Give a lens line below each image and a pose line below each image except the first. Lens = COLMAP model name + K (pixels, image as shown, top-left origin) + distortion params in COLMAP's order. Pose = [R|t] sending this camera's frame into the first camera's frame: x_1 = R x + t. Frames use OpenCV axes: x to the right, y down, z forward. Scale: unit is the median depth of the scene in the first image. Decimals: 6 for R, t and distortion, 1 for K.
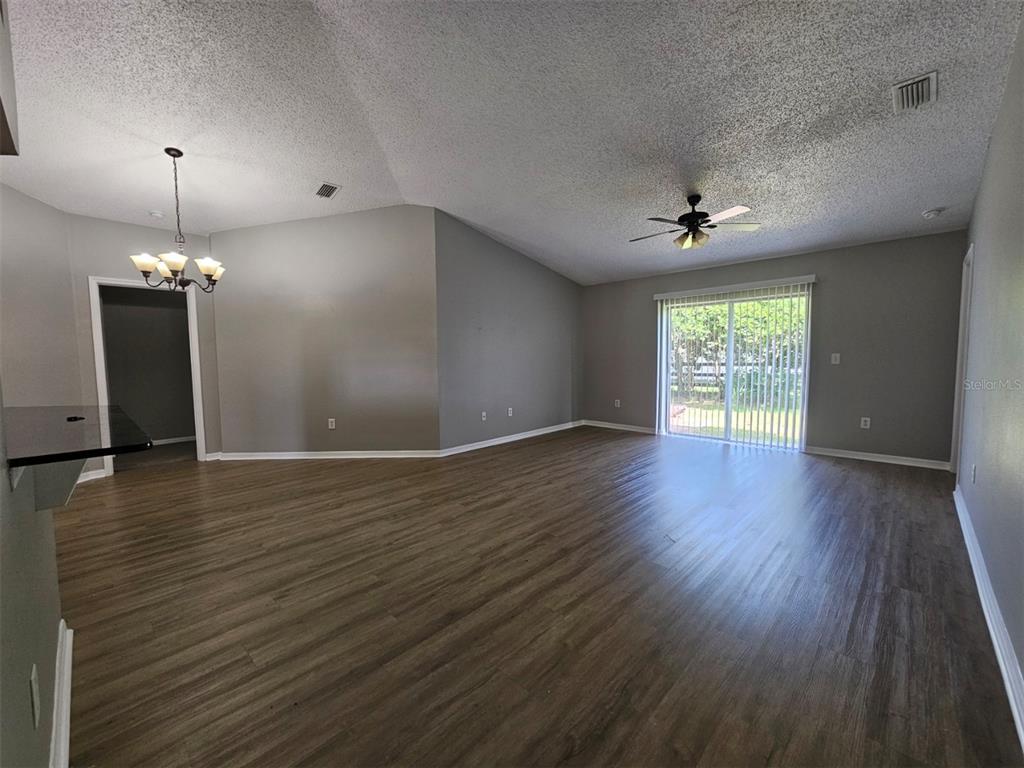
lens RADIAL K [[417.7, 0, 514.2], [0, 417.7, 384.8], [0, 0, 1]] dist [0.000601, -0.000152]
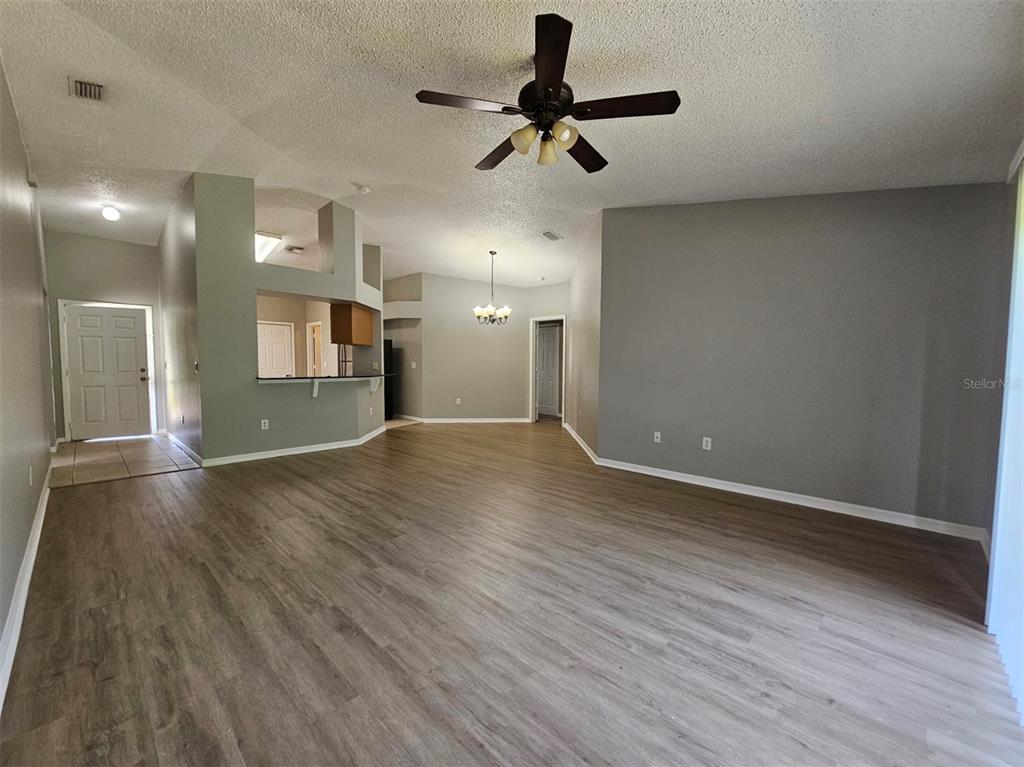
lens RADIAL K [[417.7, 0, 514.2], [0, 417.7, 384.3], [0, 0, 1]] dist [0.000601, -0.000152]
pose [[0.001504, 0.065126, -0.997876, 1.165893], [-0.072098, 0.995287, 0.064848, -0.092184], [0.997396, 0.071847, 0.006192, 1.178958]]
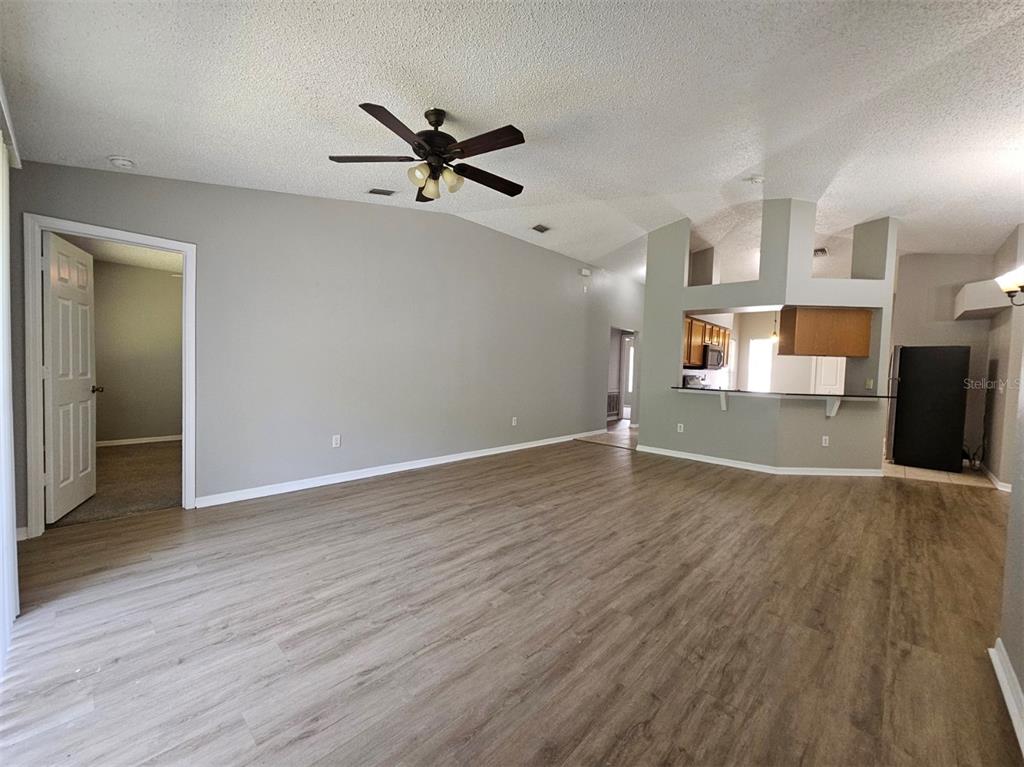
lens RADIAL K [[417.7, 0, 514.2], [0, 417.7, 384.3], [0, 0, 1]] dist [0.000601, -0.000152]
pose [[-0.999779, -0.017140, -0.012208, 0.374833], [-0.018368, 0.993886, 0.108868, -0.137799], [0.010267, 0.109068, -0.993981, 1.988982]]
